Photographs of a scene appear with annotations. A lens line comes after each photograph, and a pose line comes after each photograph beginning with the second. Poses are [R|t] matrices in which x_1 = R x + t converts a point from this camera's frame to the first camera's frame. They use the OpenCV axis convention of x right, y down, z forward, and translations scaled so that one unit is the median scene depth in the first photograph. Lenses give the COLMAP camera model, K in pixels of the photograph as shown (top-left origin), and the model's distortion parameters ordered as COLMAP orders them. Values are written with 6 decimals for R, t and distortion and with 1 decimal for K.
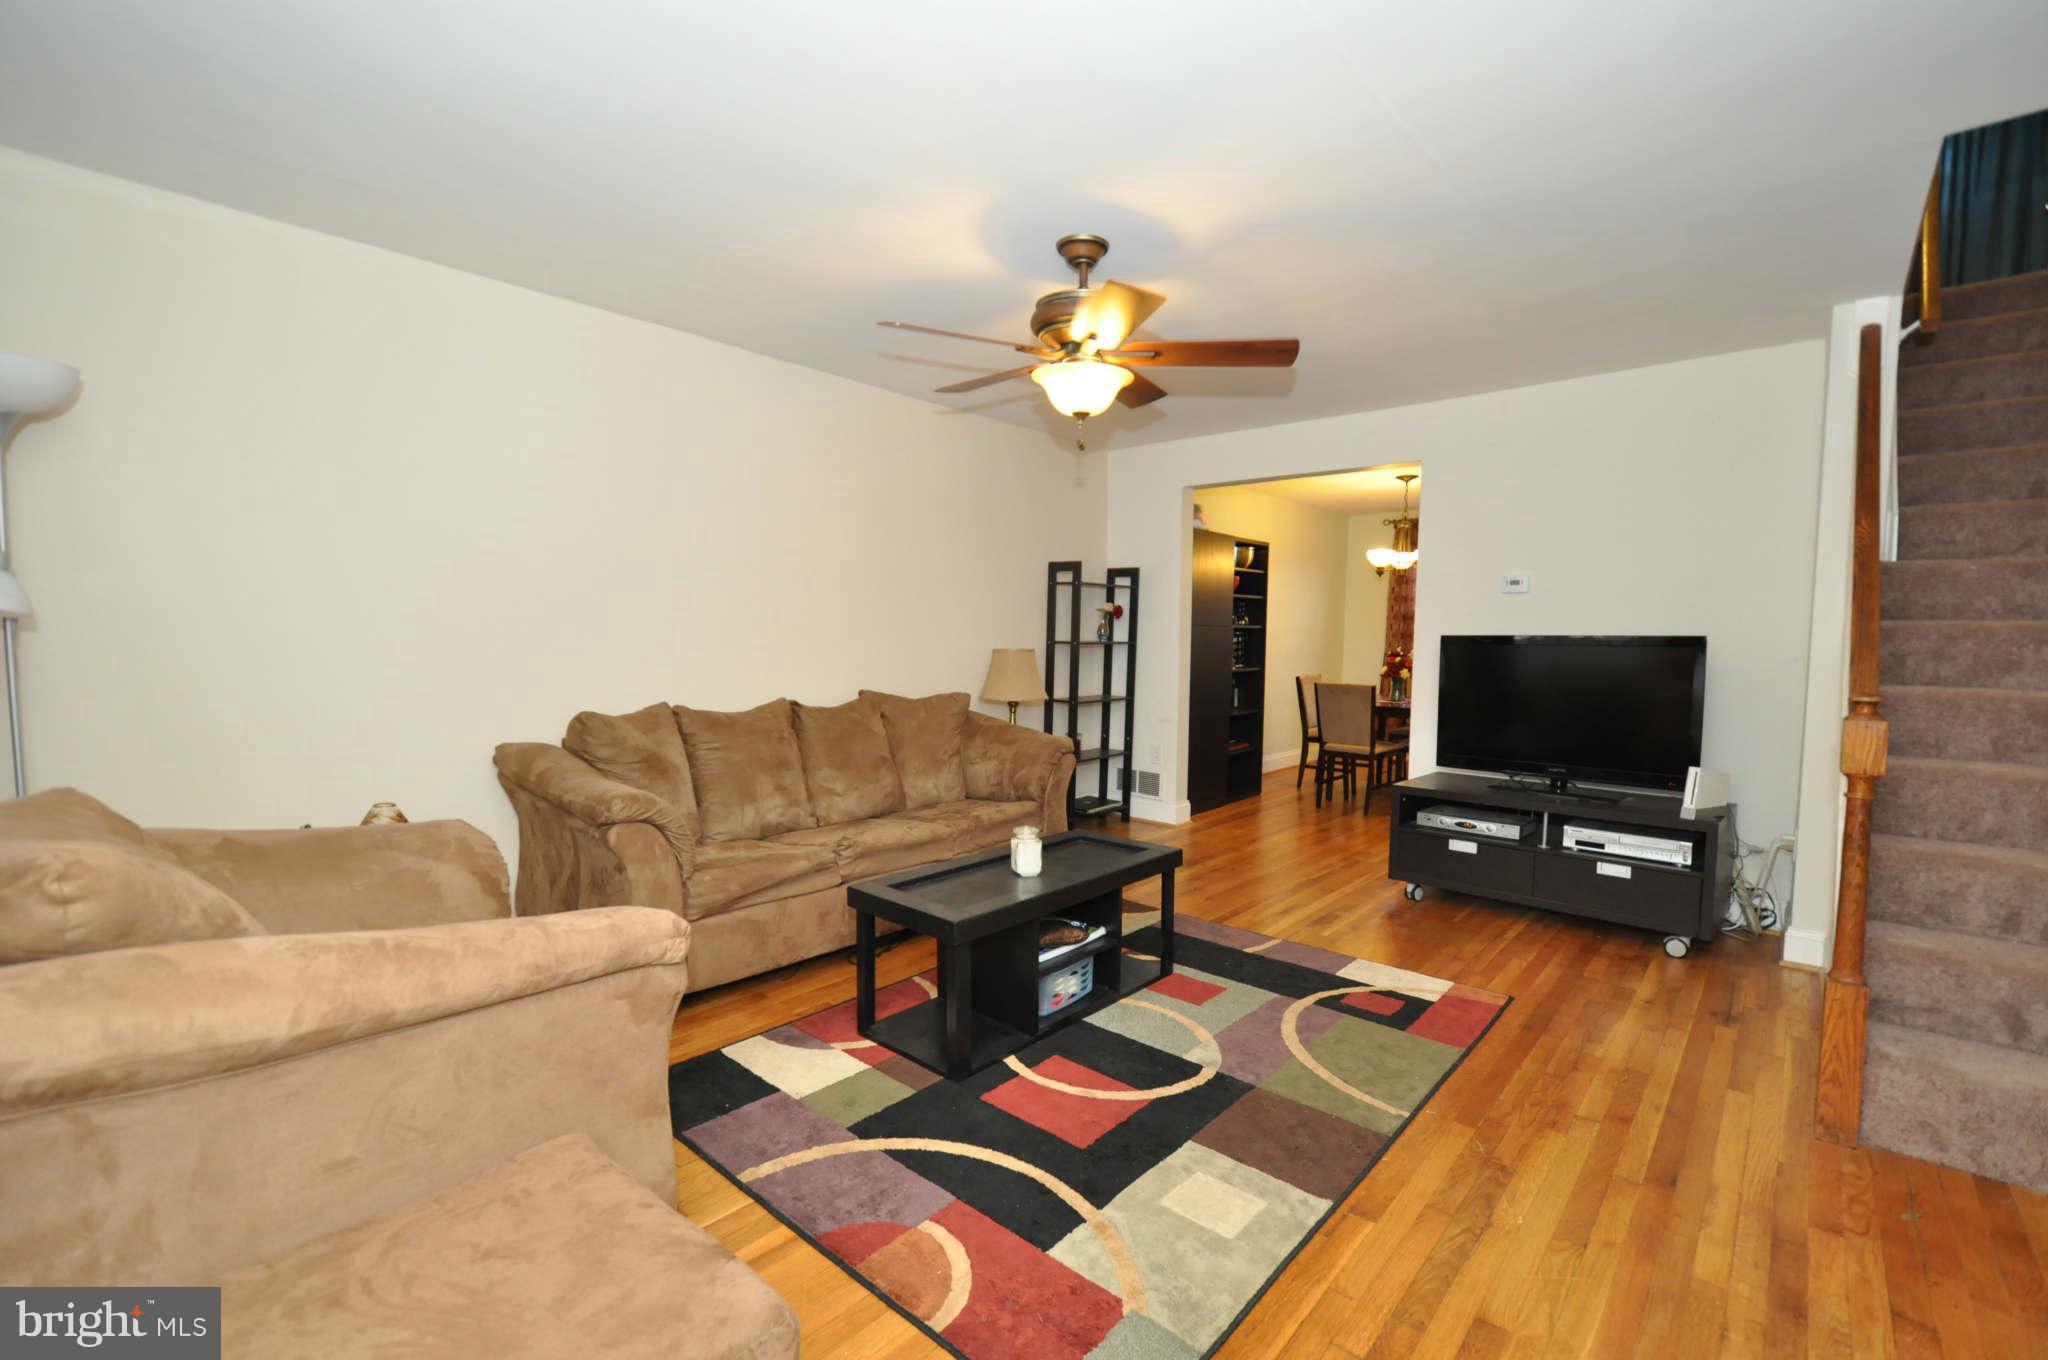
lens RADIAL K [[891.7, 0, 1022.8], [0, 891.7, 689.9], [0, 0, 1]] dist [0.000664, -0.000195]
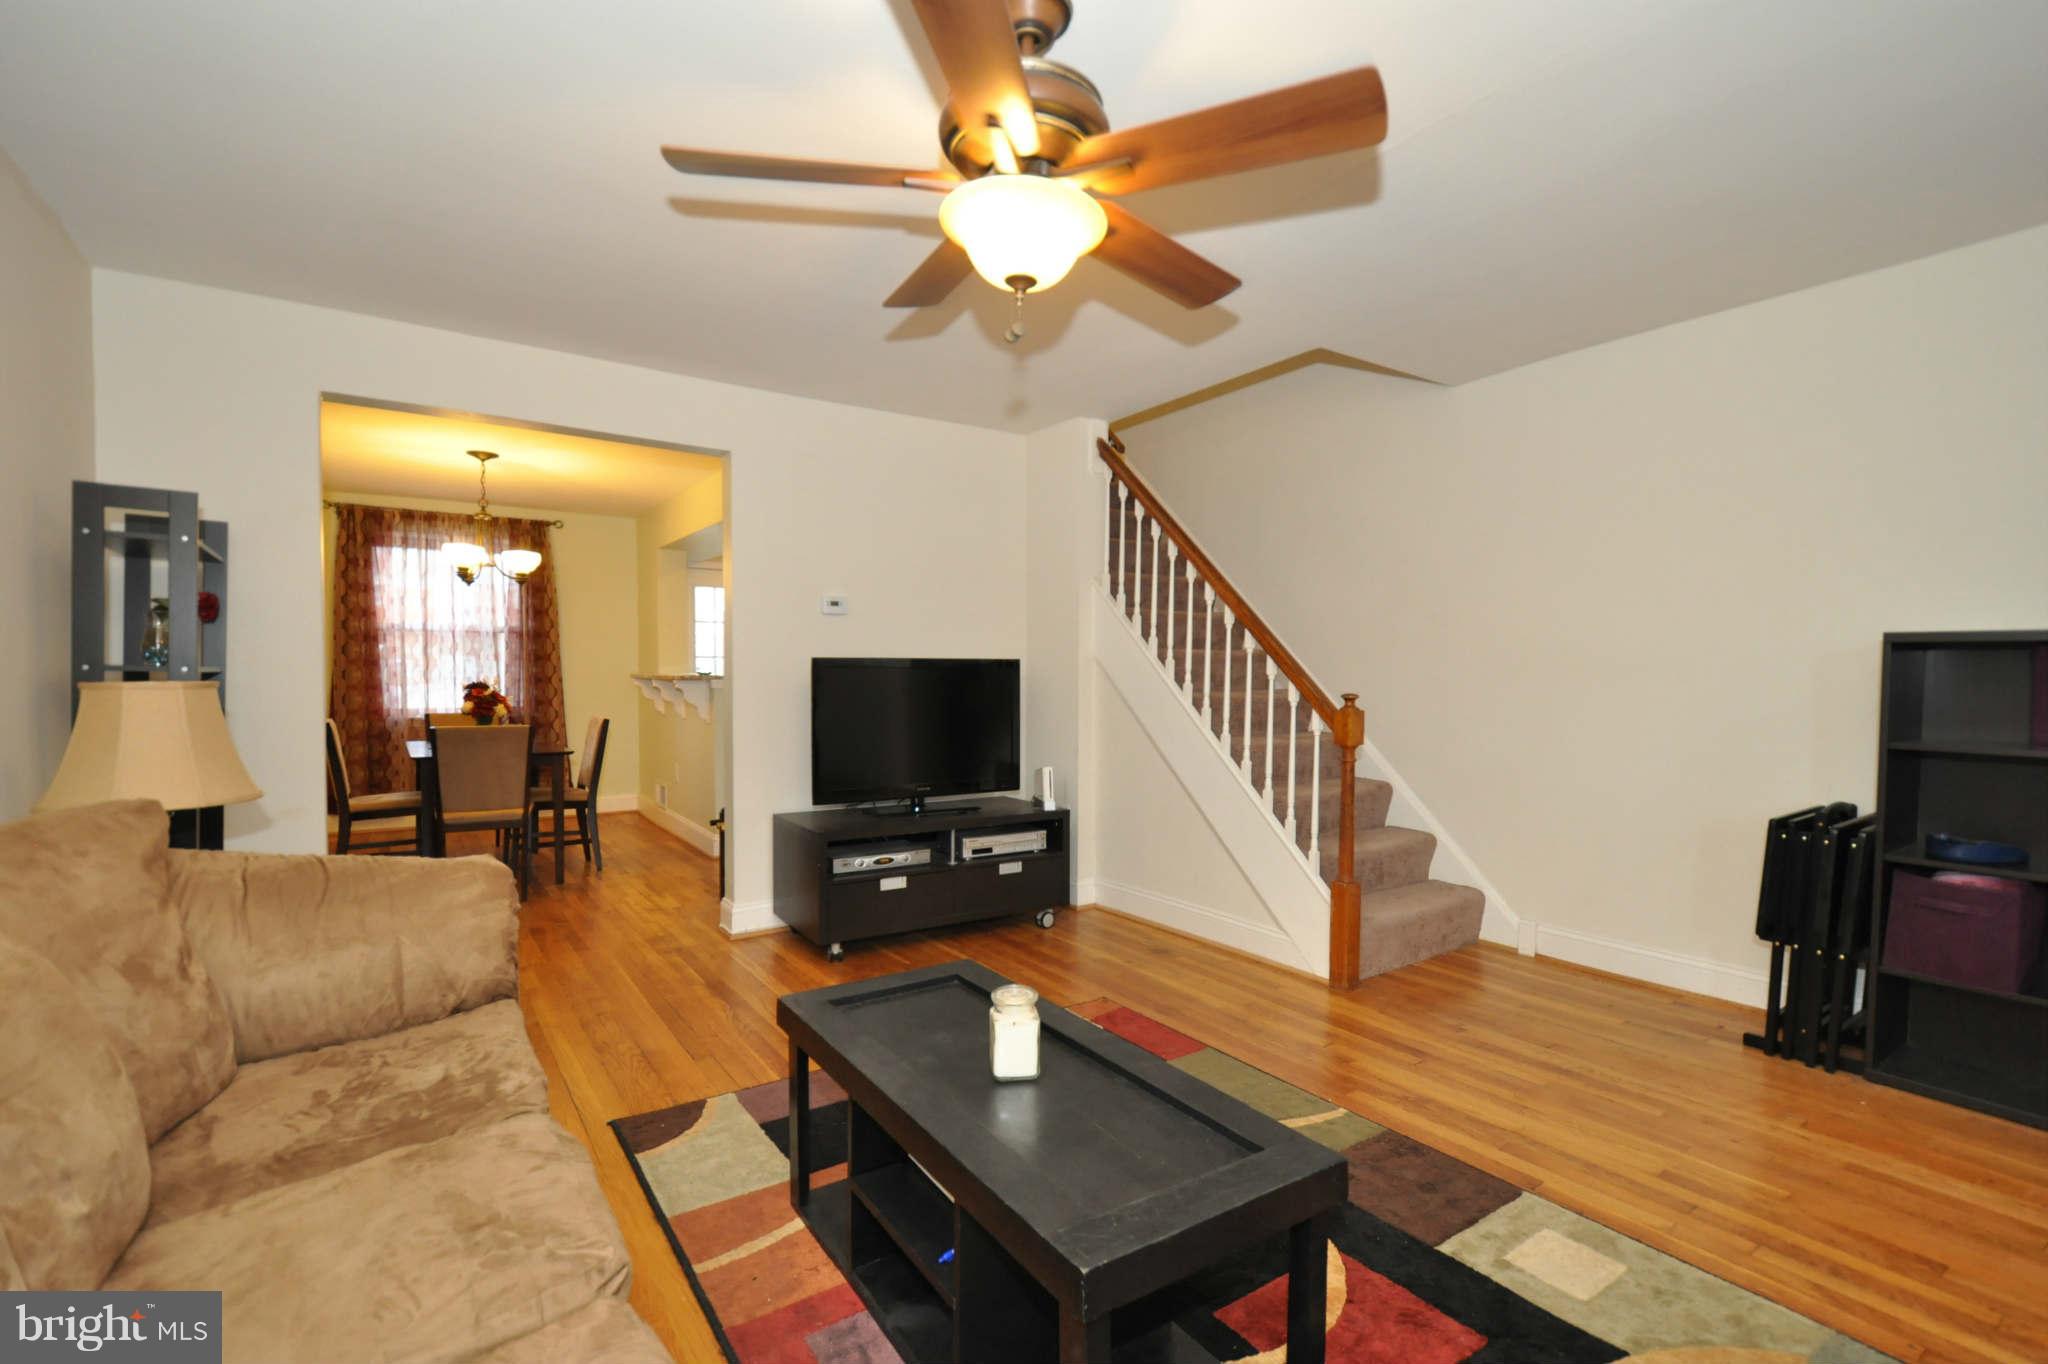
lens RADIAL K [[905.8, 0, 1025.6], [0, 905.8, 724.8], [0, 0, 1]] dist [-0.002488, -0.000232]
pose [[0.247361, -0.064161, 0.966797, -0.519288], [0.059421, 0.996932, 0.050958, -0.042535], [-0.967100, 0.044843, 0.250415, 0.838256]]
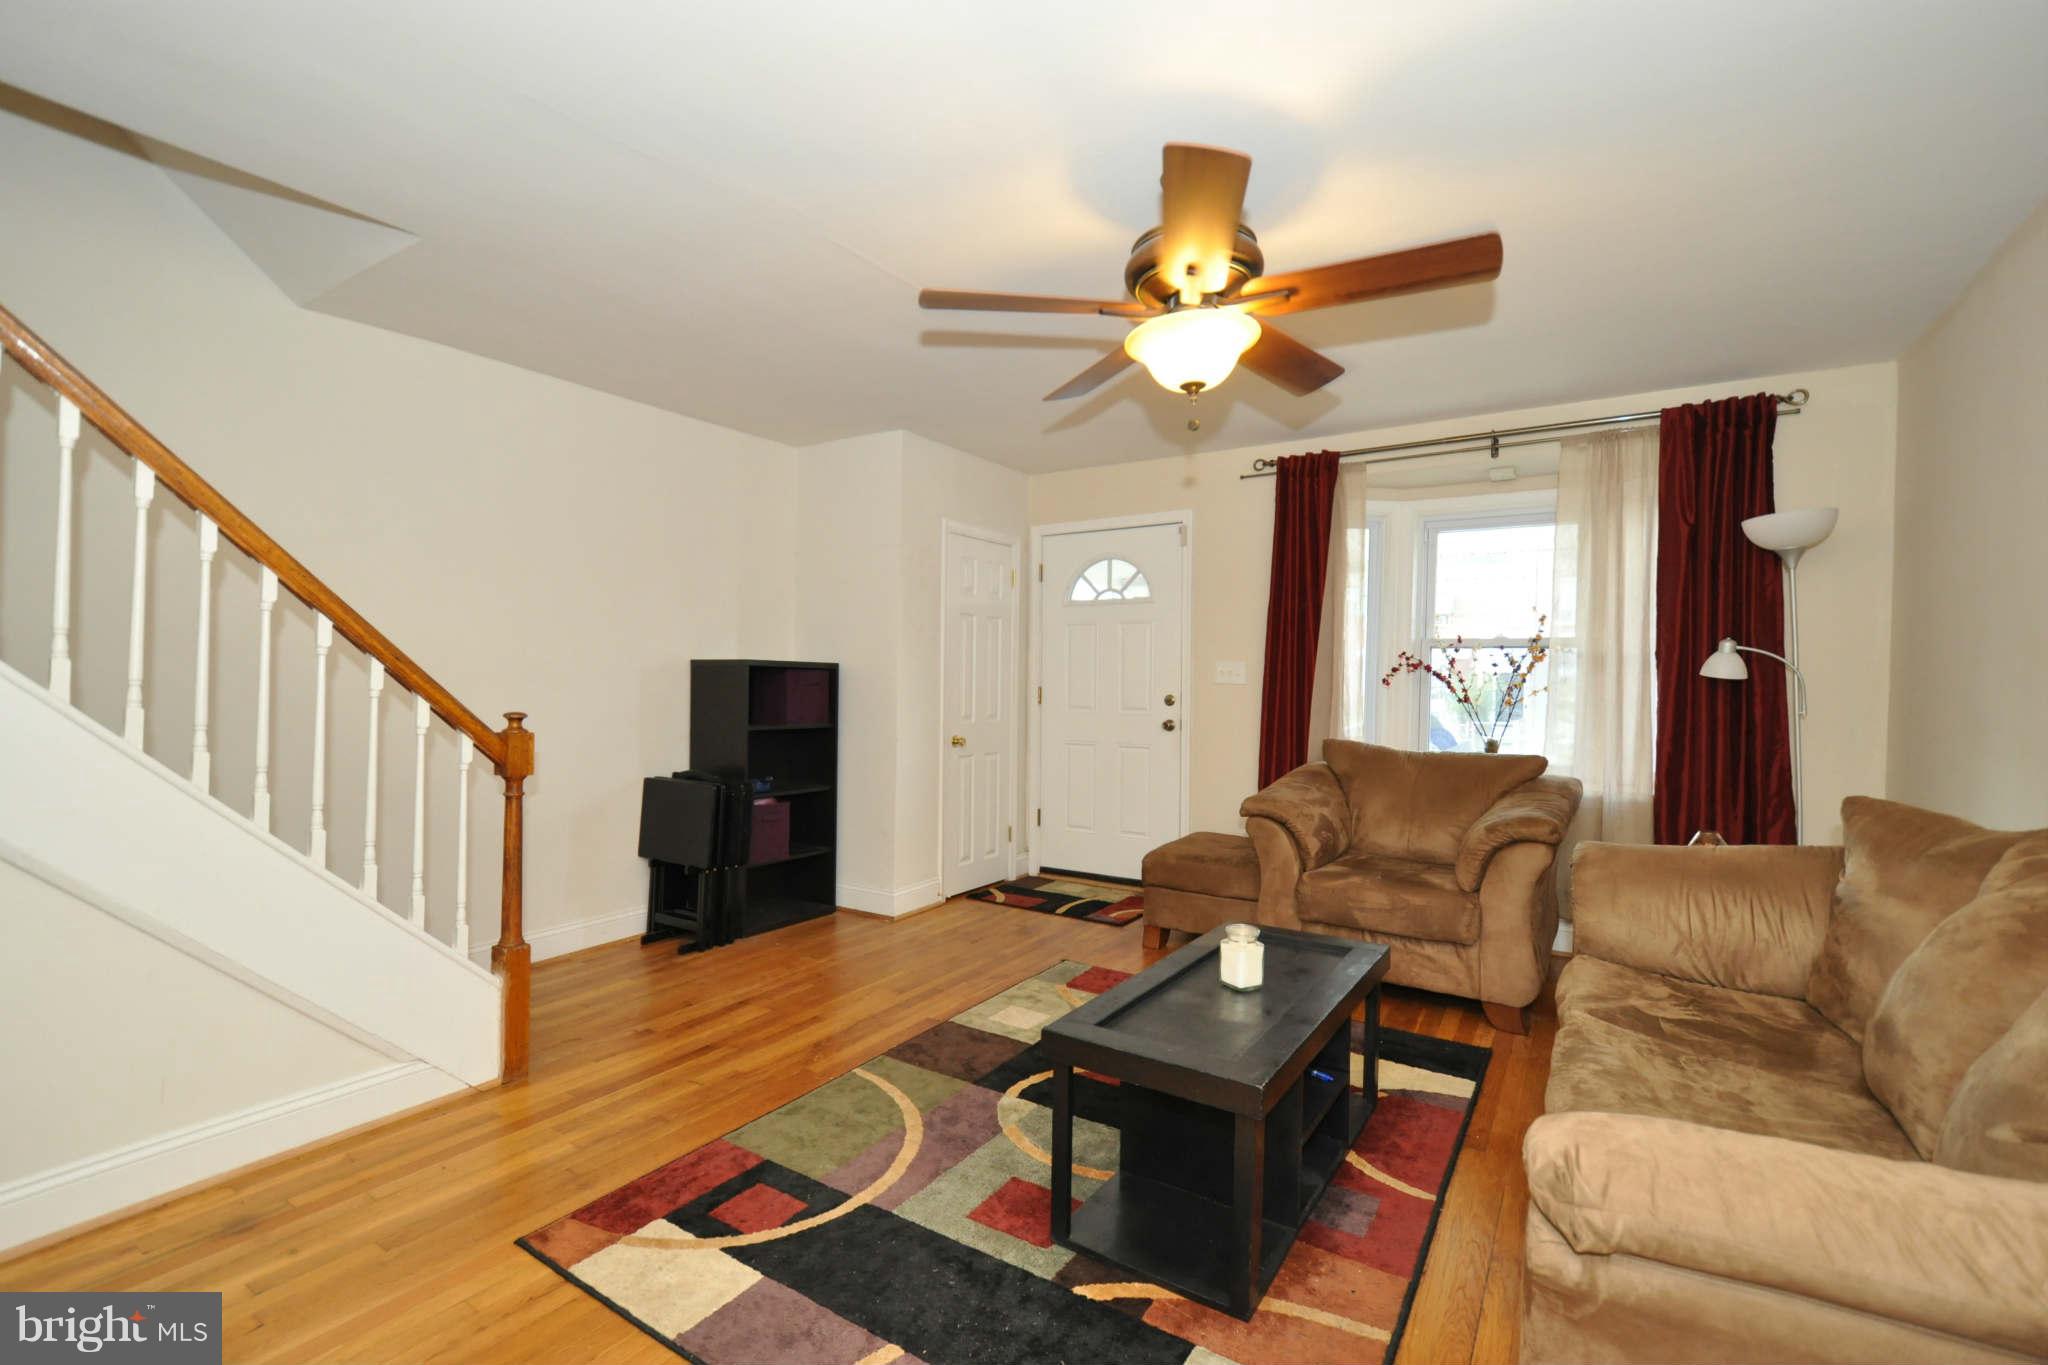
lens RADIAL K [[891.7, 0, 1022.8], [0, 891.7, 692.4], [0, 0, 1]] dist [0.000664, -0.000195]
pose [[-0.987776, -0.023262, -0.154134, 0.314668], [-0.033887, 0.997200, 0.066669, -0.099138], [0.152152, 0.071077, -0.985798, 1.713785]]
